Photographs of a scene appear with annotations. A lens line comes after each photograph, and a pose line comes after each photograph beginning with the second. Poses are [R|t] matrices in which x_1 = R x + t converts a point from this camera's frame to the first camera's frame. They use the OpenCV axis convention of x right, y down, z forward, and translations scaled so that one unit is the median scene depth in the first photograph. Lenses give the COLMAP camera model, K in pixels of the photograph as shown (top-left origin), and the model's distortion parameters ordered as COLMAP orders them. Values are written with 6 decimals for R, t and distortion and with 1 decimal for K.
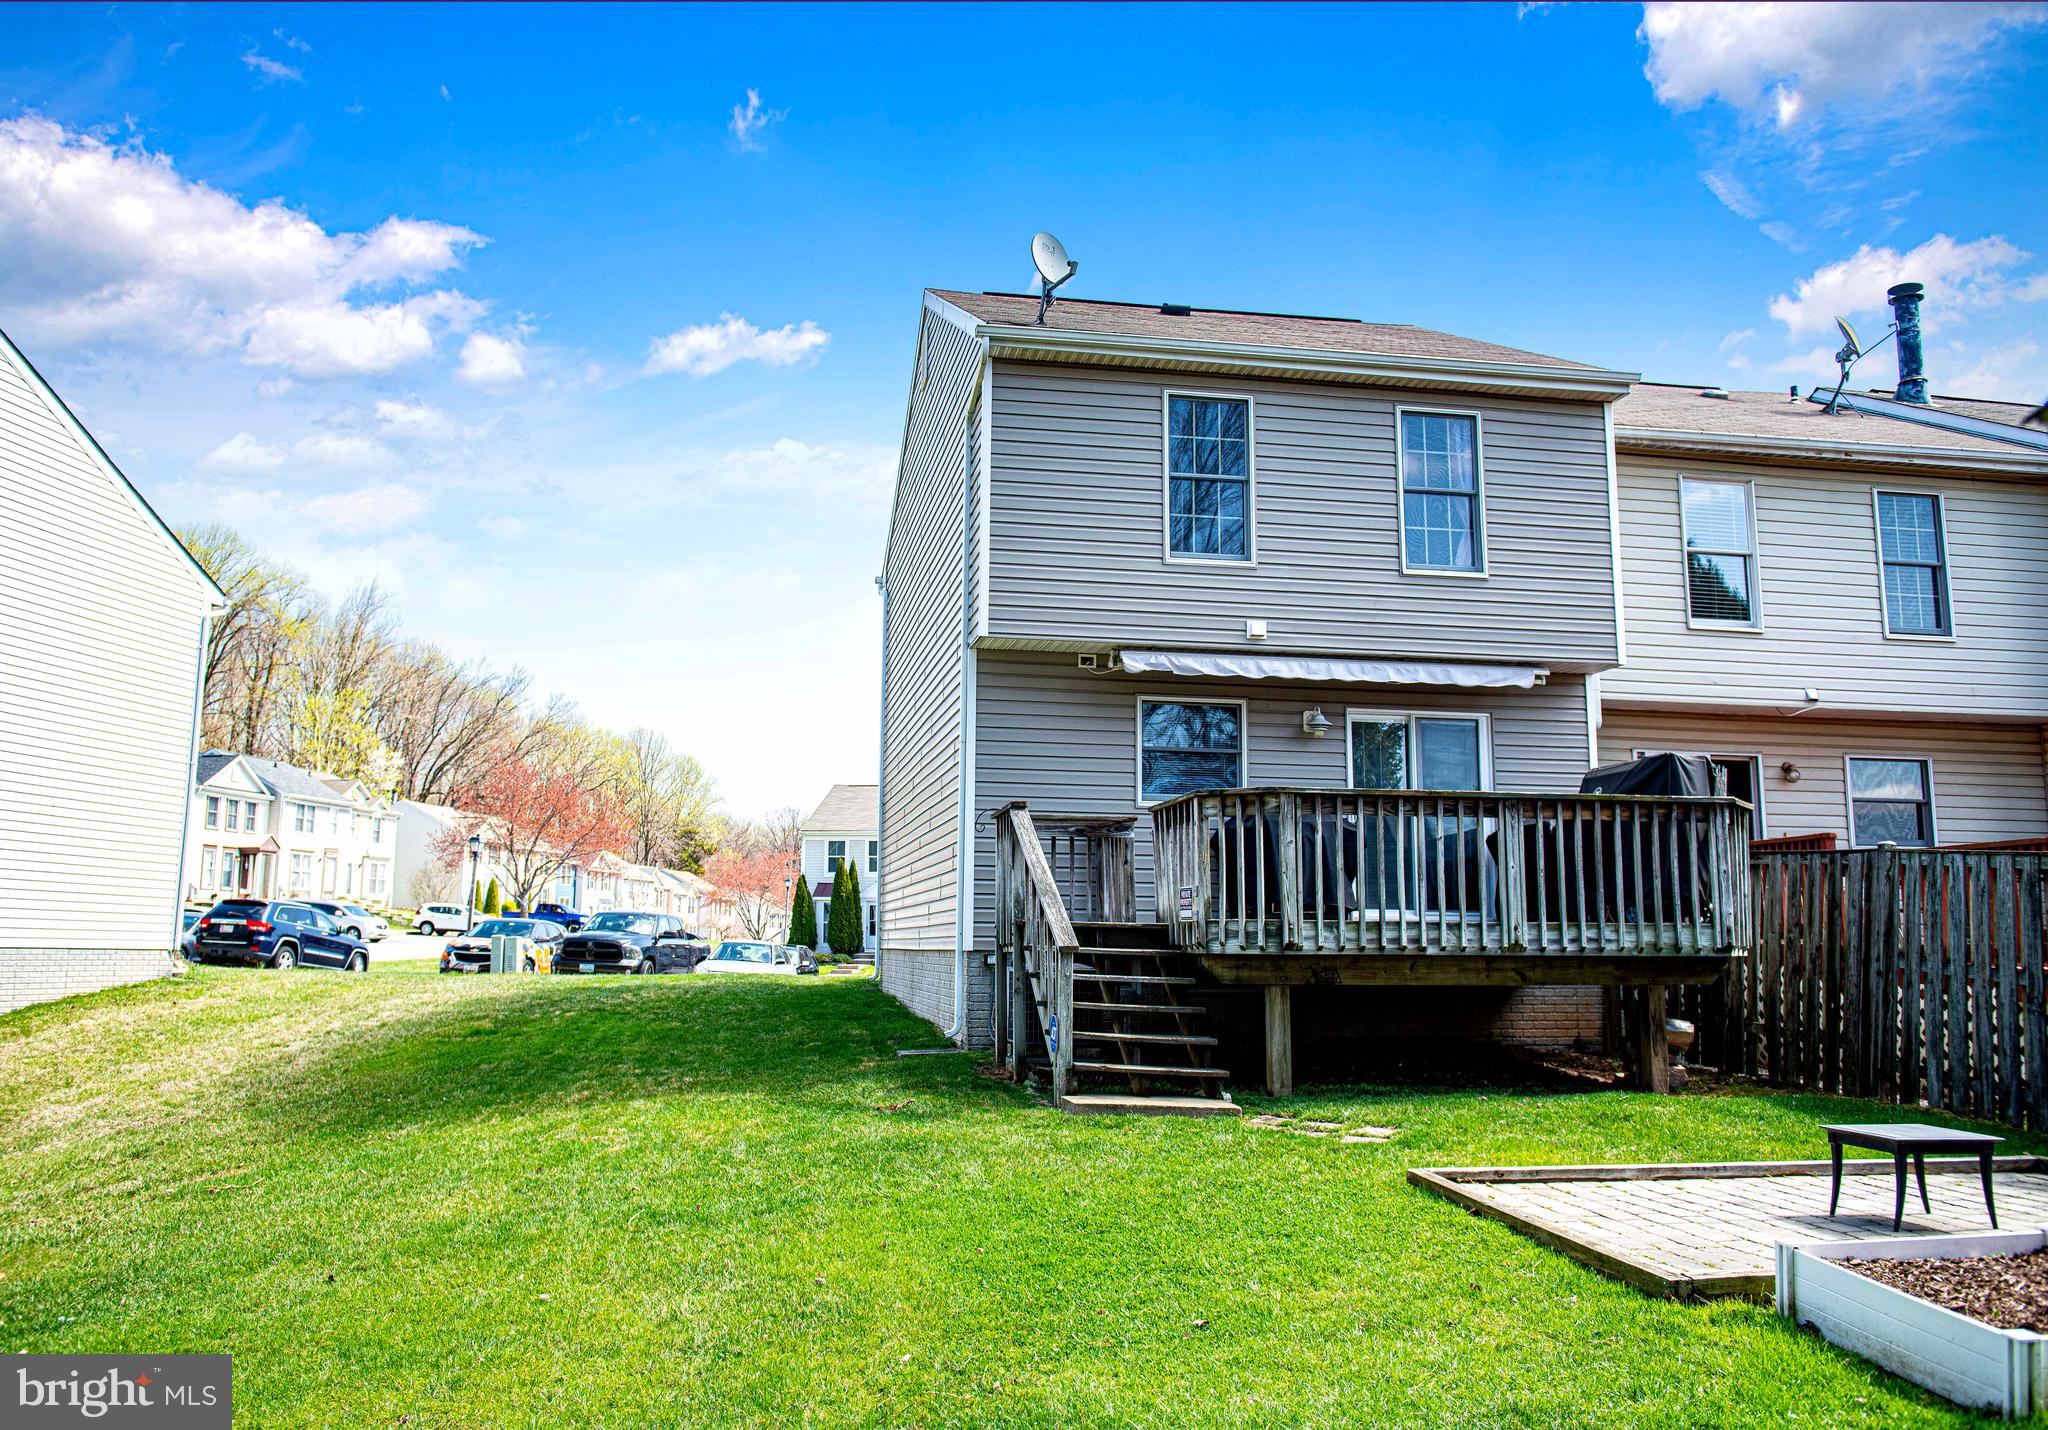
lens RADIAL K [[1589.8, 0, 957.2], [0, 1589.8, 712.1], [0, 0, 1]] dist [-0.036105, -0.001258]
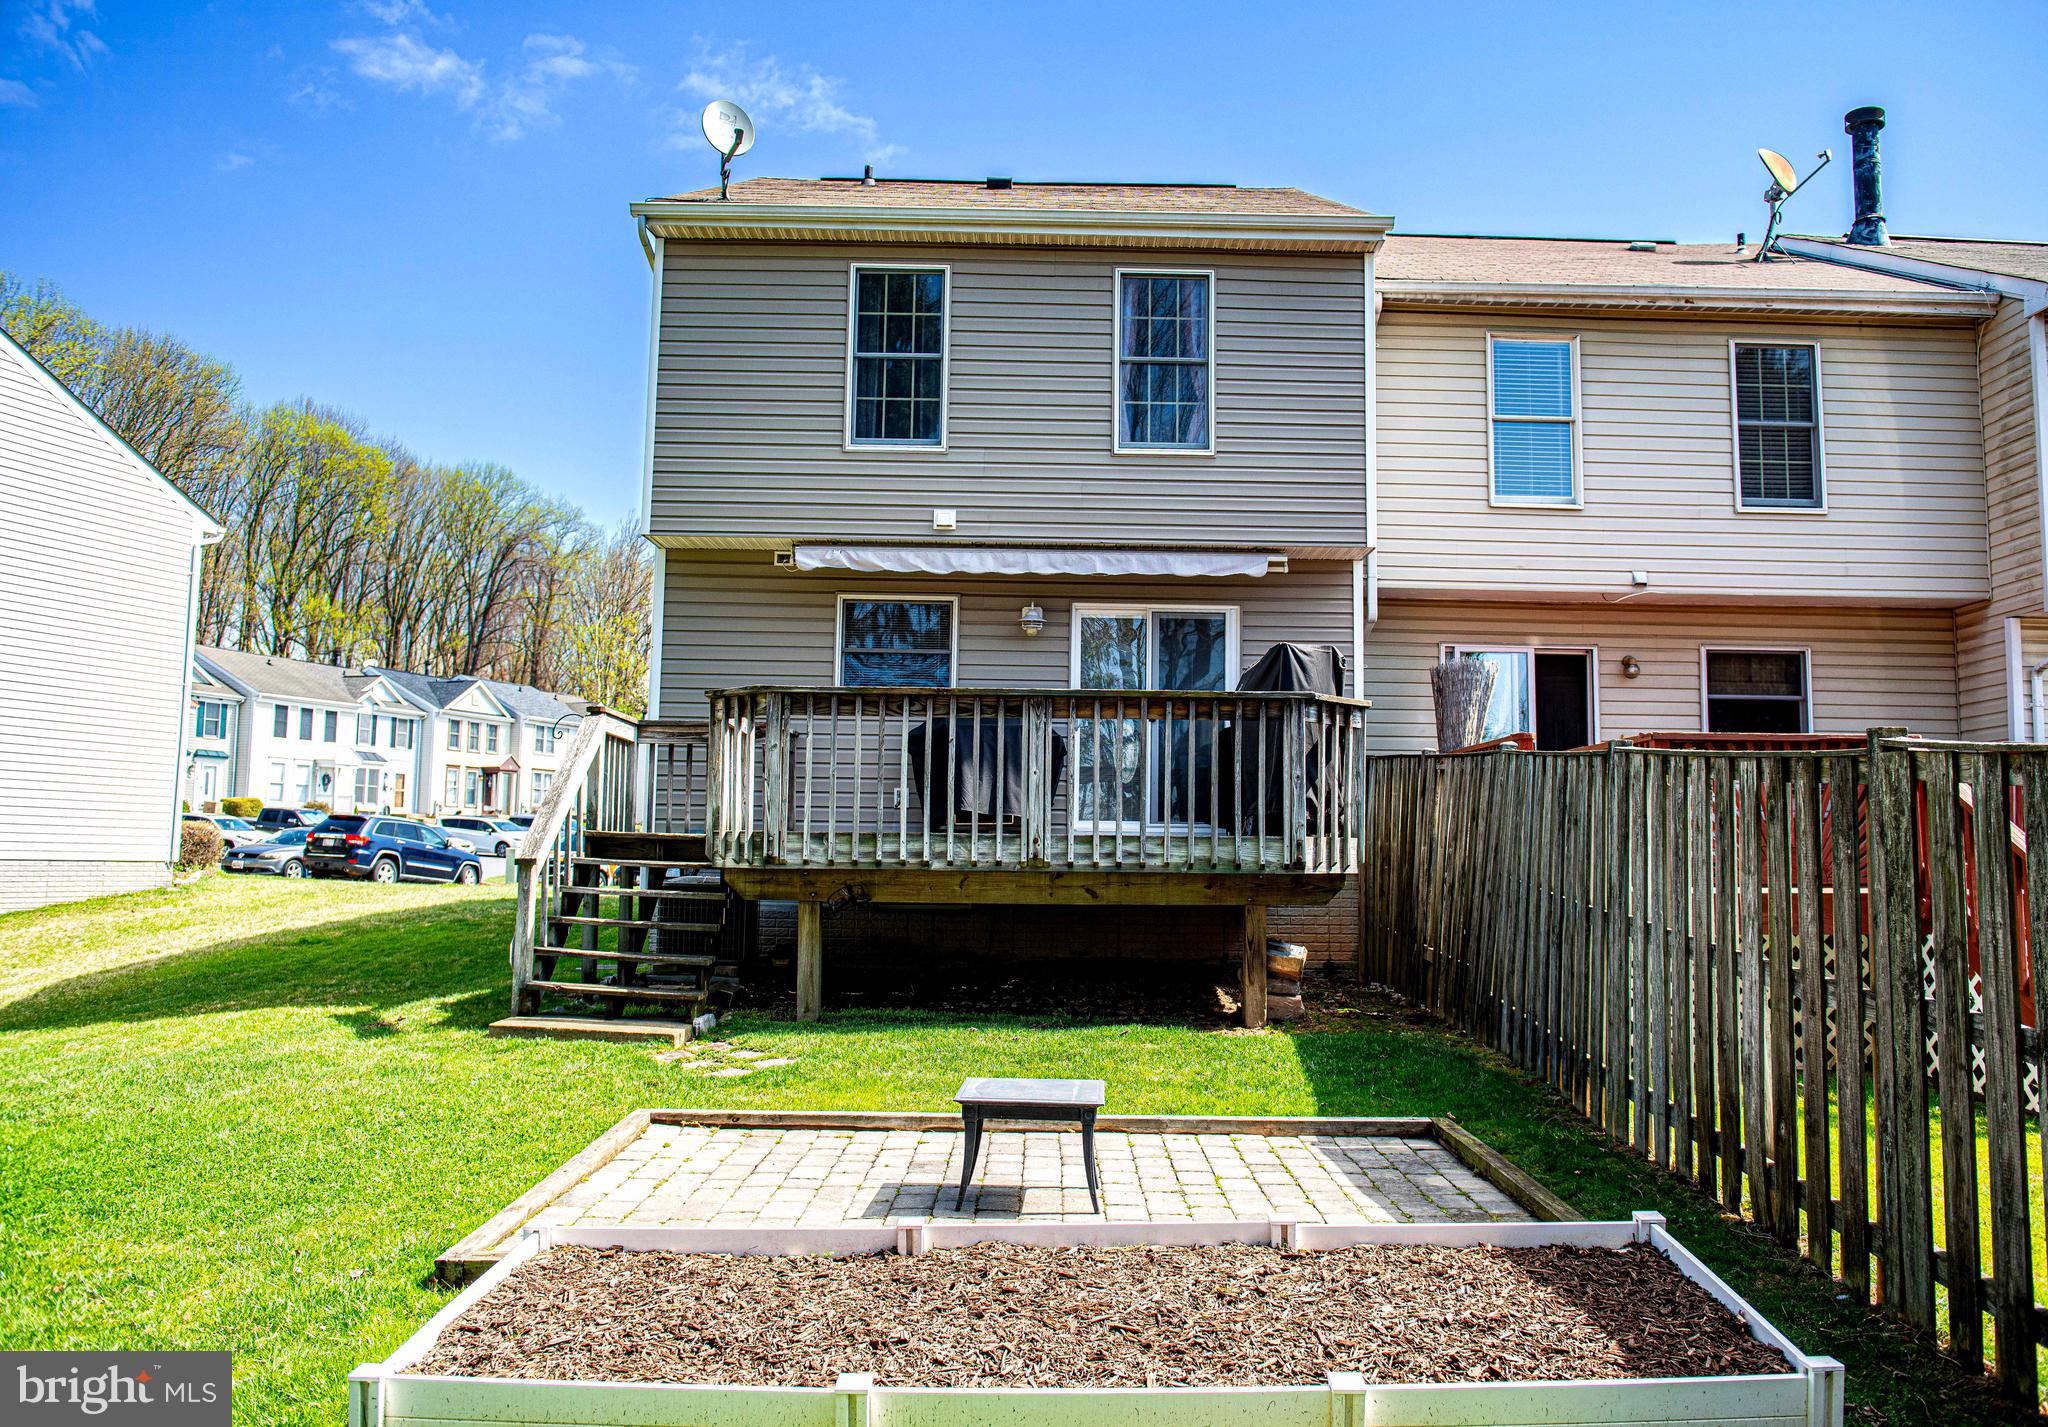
lens RADIAL K [[1563.0, 0, 1024.0], [0, 1563.0, 713.5], [0, 0, 1]] dist [-0.040270, -0.003514]
pose [[0.990681, -0.011506, -0.135718, 0.352491], [0.018719, 0.998472, 0.051991, 0.014208], [0.134913, -0.054047, 0.989382, 0.098460]]
